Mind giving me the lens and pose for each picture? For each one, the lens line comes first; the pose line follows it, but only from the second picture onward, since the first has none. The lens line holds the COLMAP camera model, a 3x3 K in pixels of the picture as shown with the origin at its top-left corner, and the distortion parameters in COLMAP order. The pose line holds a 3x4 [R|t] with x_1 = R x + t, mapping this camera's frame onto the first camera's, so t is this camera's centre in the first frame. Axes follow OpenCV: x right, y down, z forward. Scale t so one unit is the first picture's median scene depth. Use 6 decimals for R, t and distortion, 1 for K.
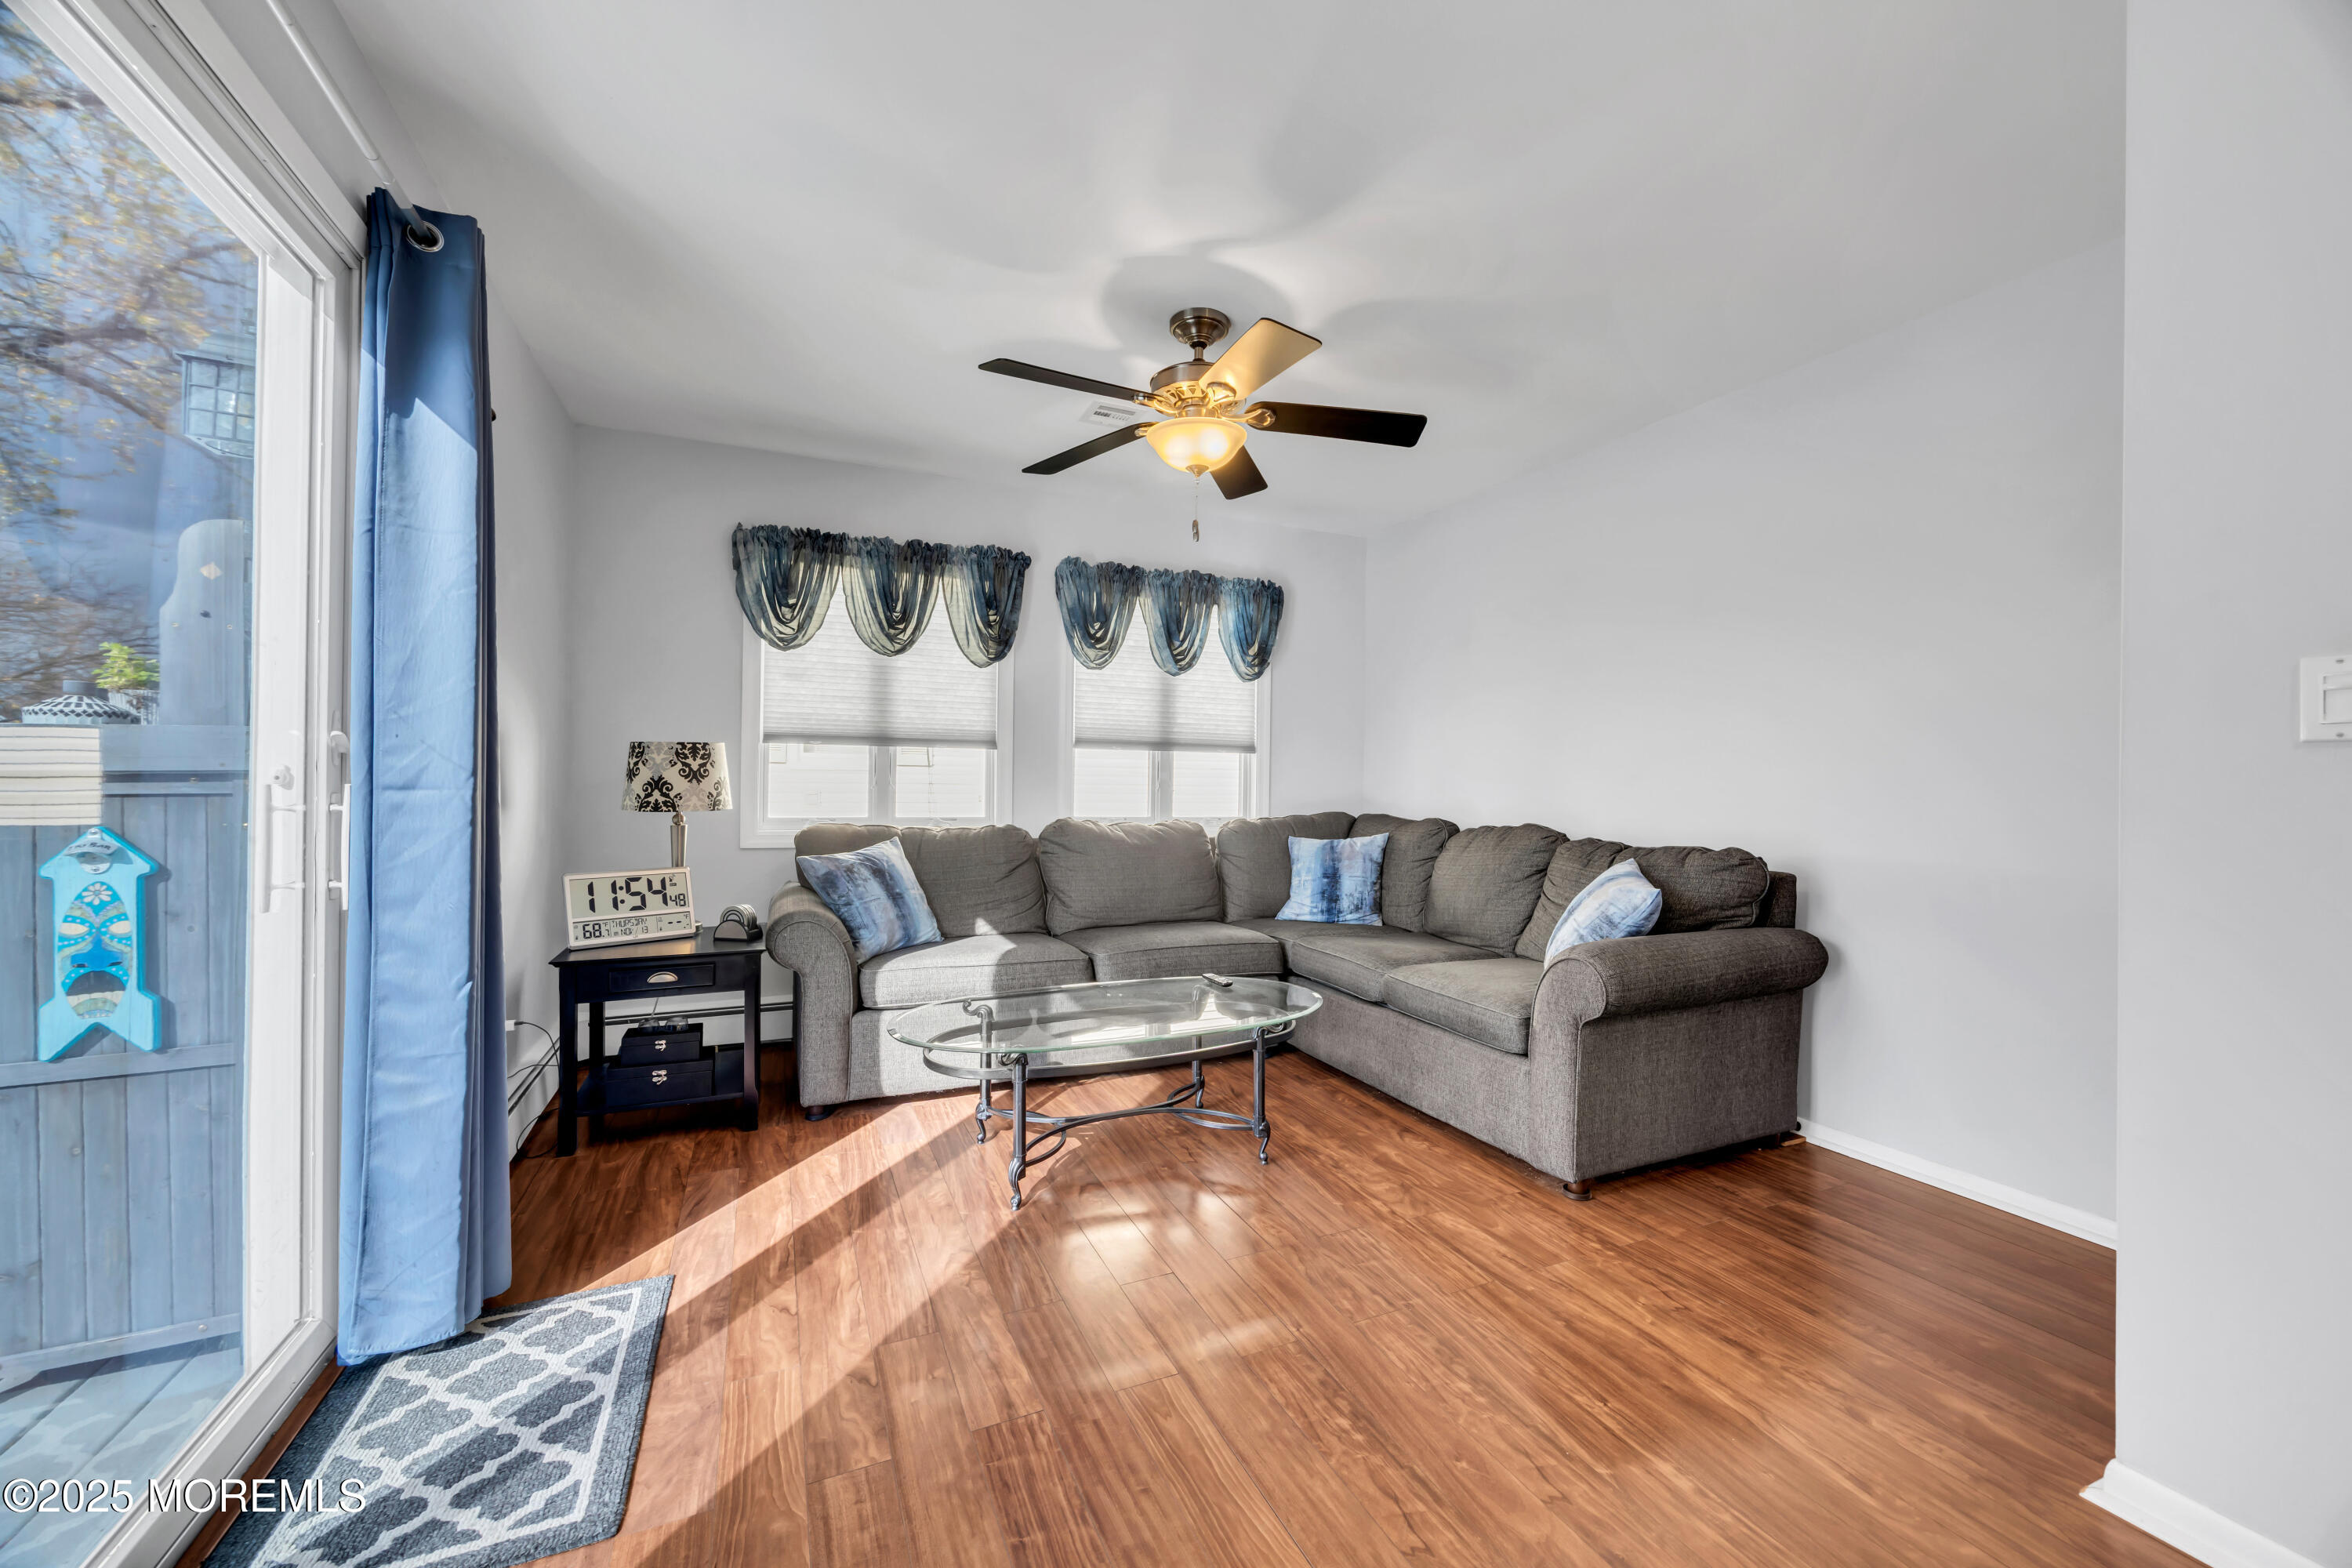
lens RADIAL K [[903.5, 0, 1169.4], [0, 903.5, 775.3], [0, 0, 1]] dist [0.000776, 0.000265]
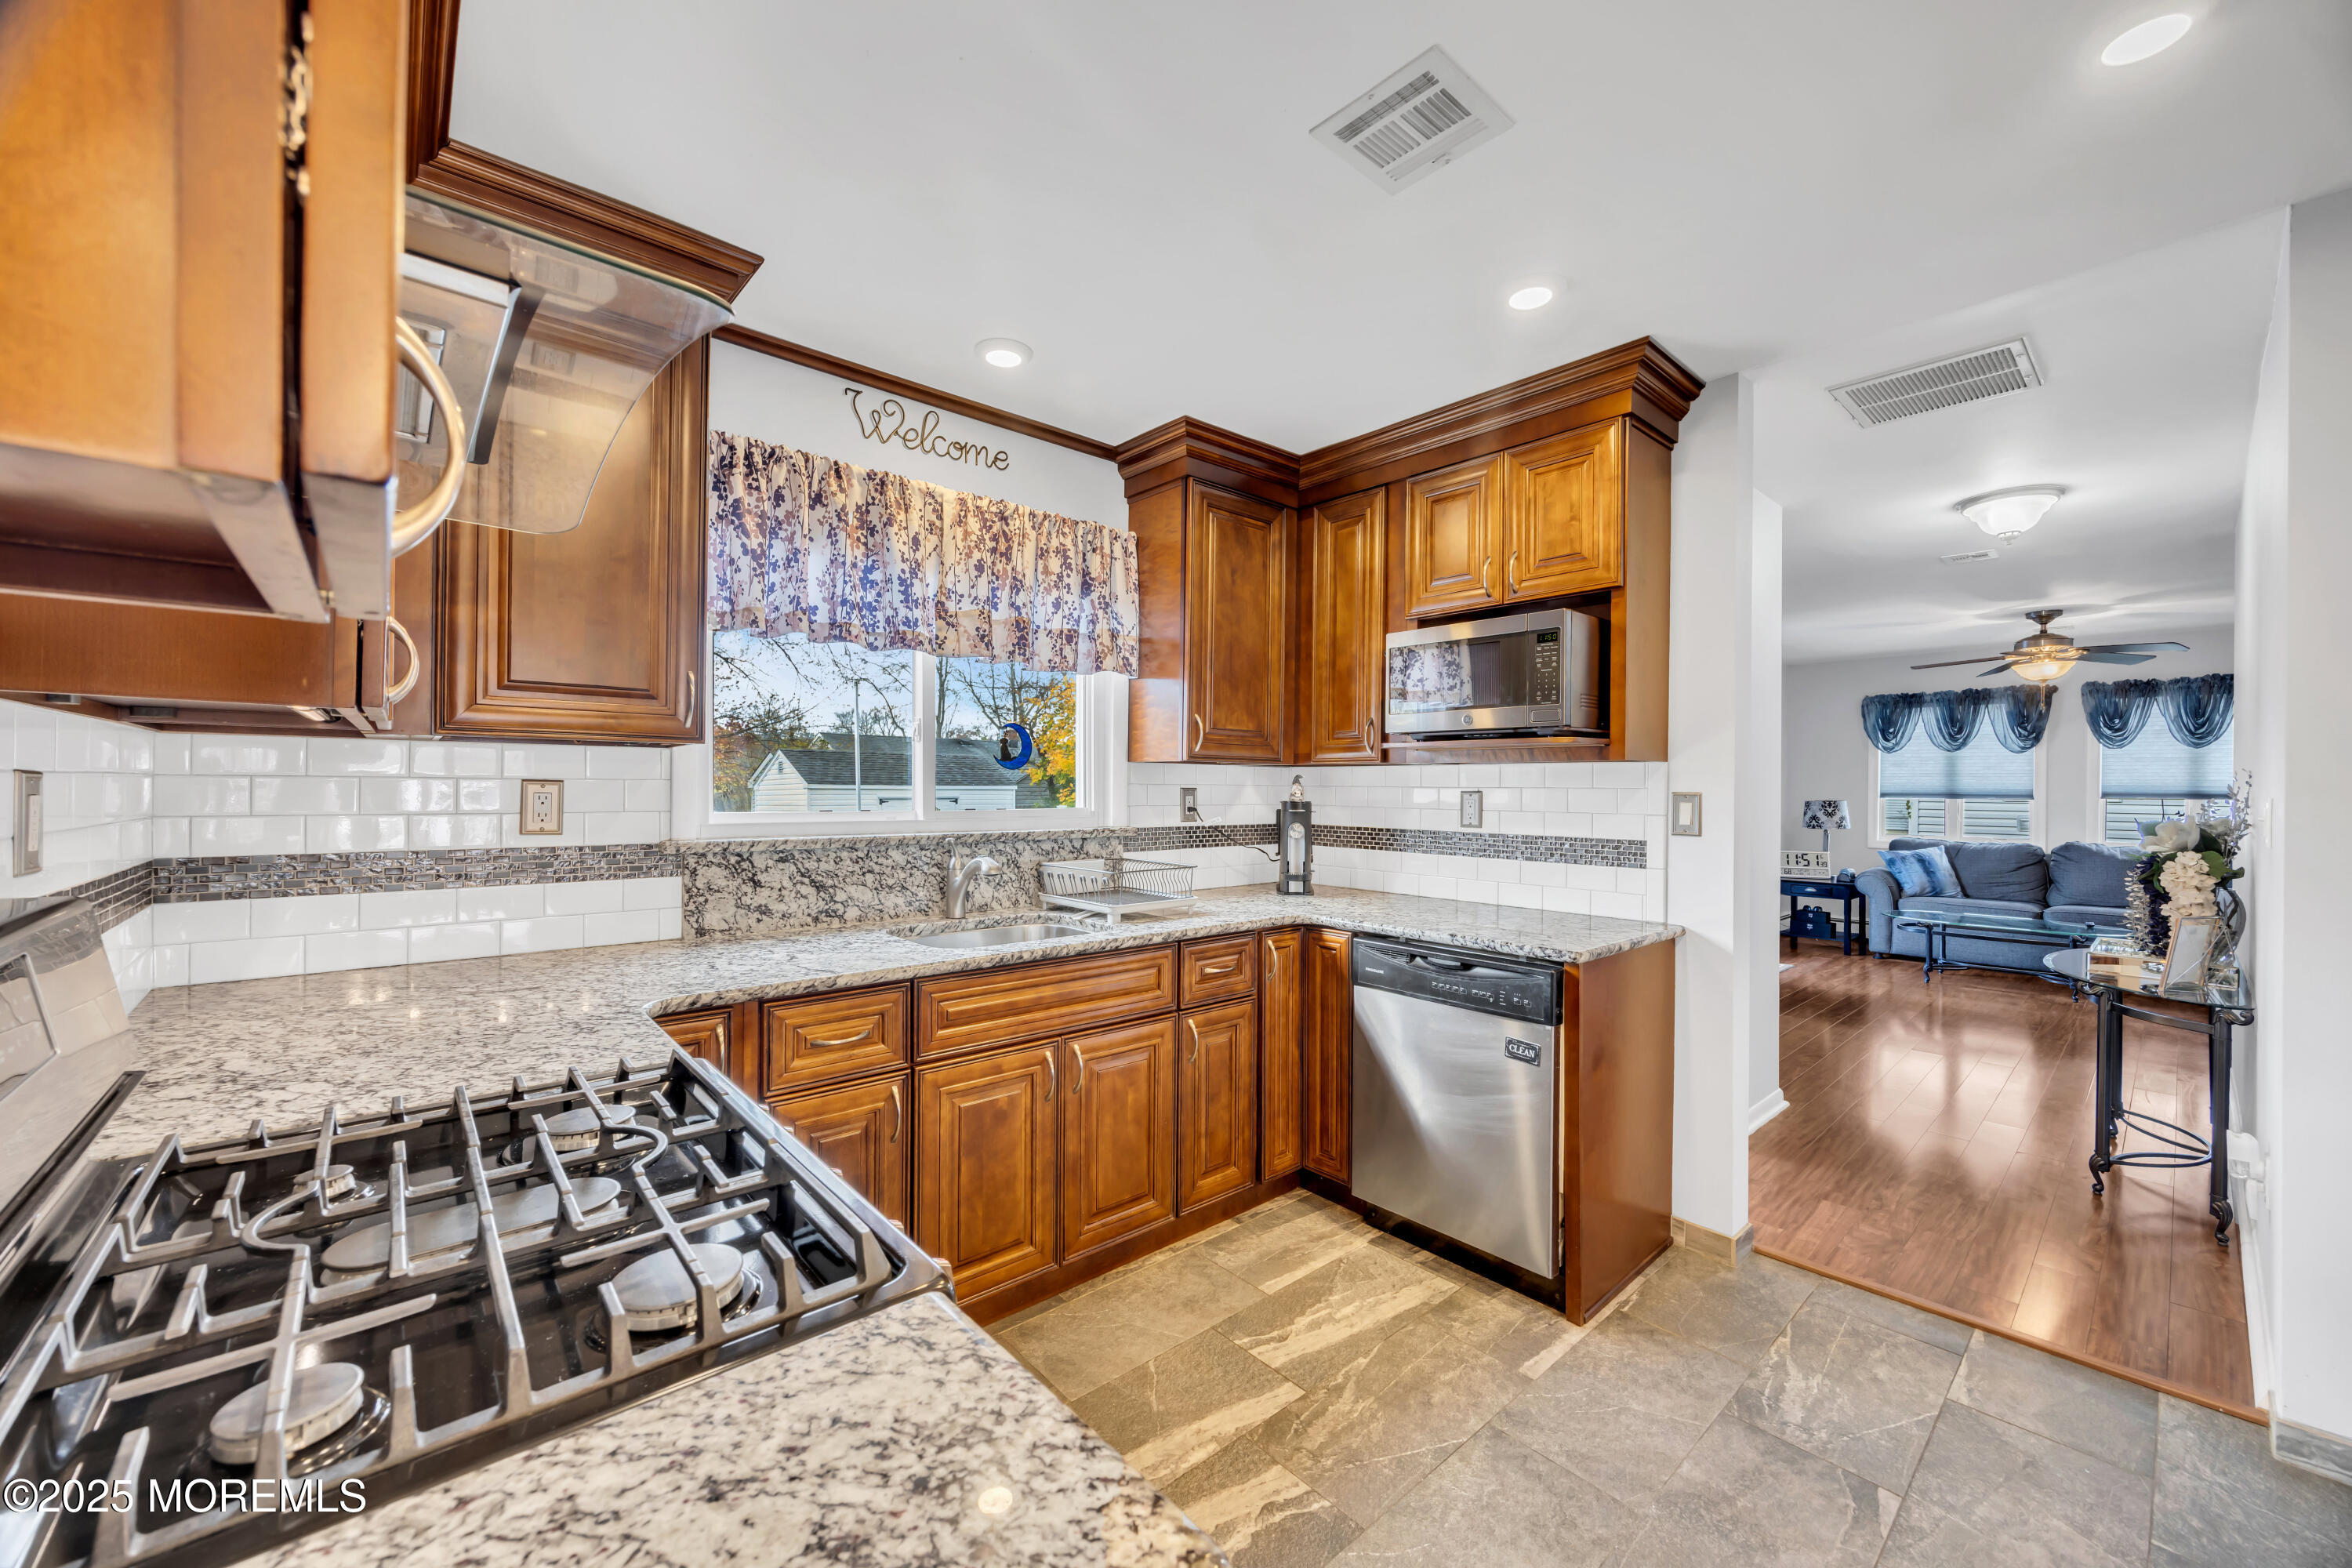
lens RADIAL K [[903.5, 0, 1190.5], [0, 903.5, 791.1], [0, 0, 1]] dist [0.000776, 0.000265]
pose [[0.325991, -0.001594, -0.945372, 1.263869], [-0.001087, 0.999997, -0.002061, -0.057443], [0.945372, 0.001699, 0.325988, -1.487421]]
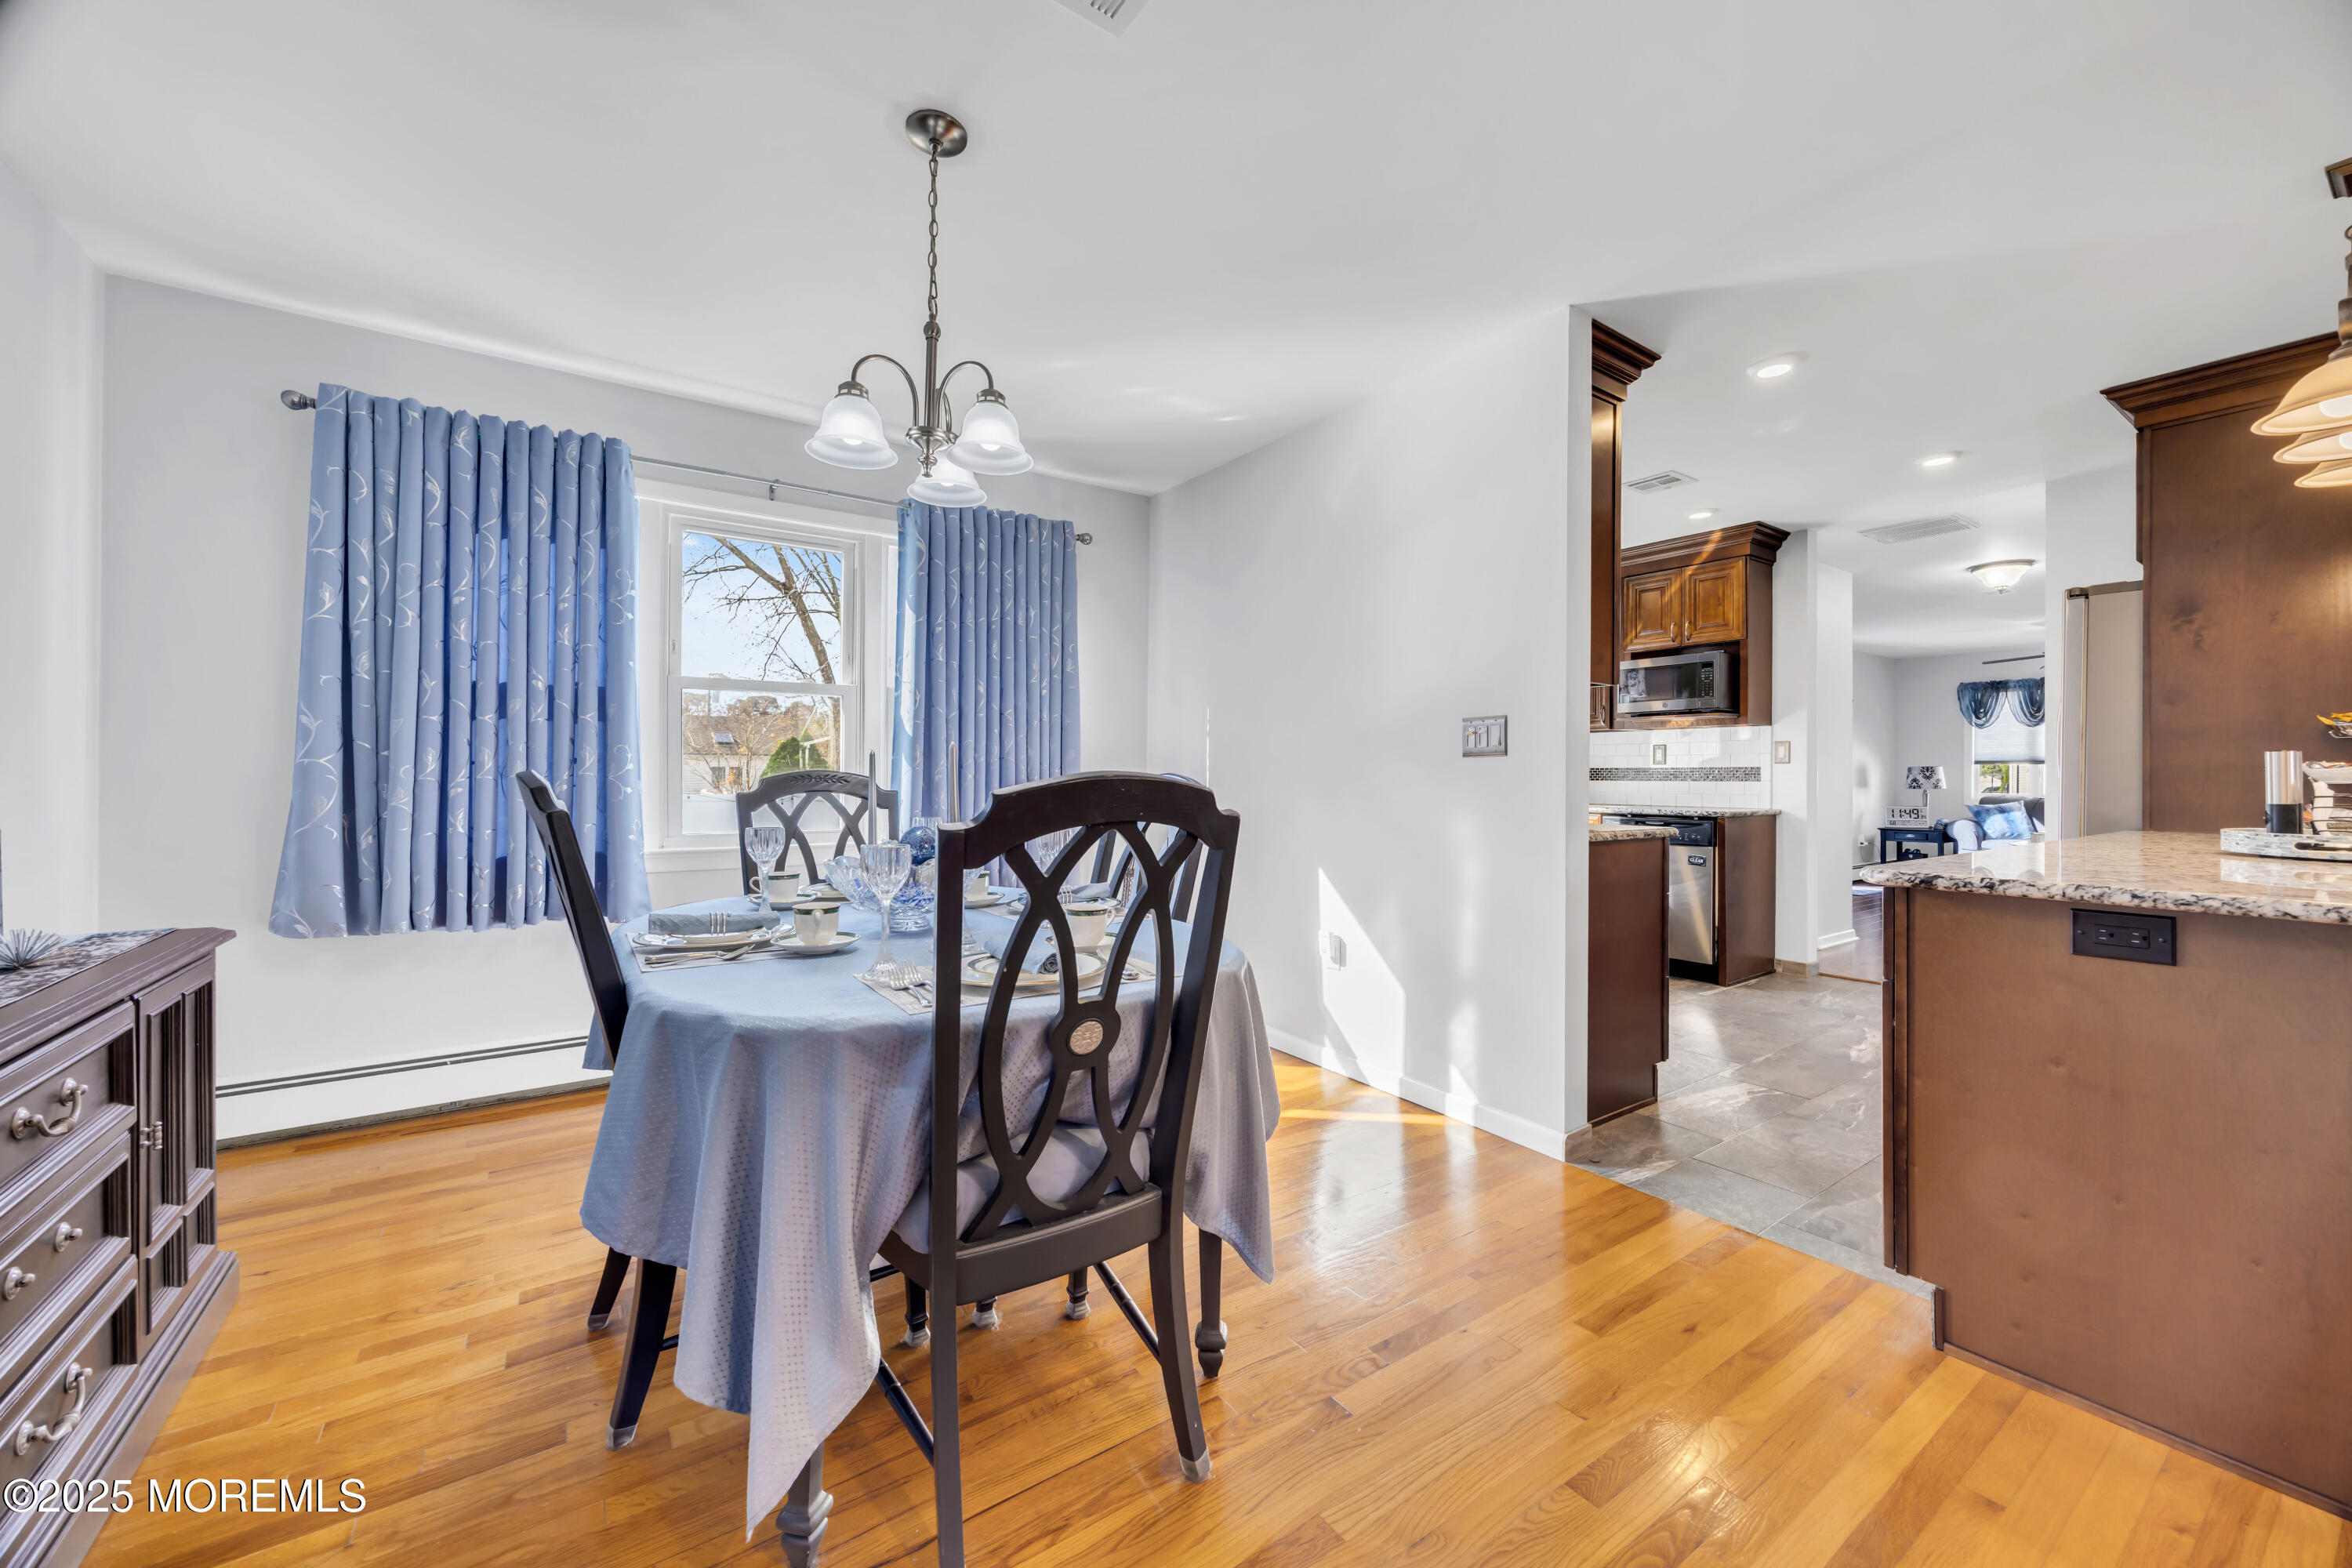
lens RADIAL K [[903.5, 0, 1188.8], [0, 903.5, 775.0], [0, 0, 1]] dist [0.000776, 0.000265]
pose [[0.212221, -0.010957, -0.977160, 2.033187], [0.001694, 0.999940, -0.010844, 0.022805], [0.977220, 0.000647, 0.212227, -2.214553]]
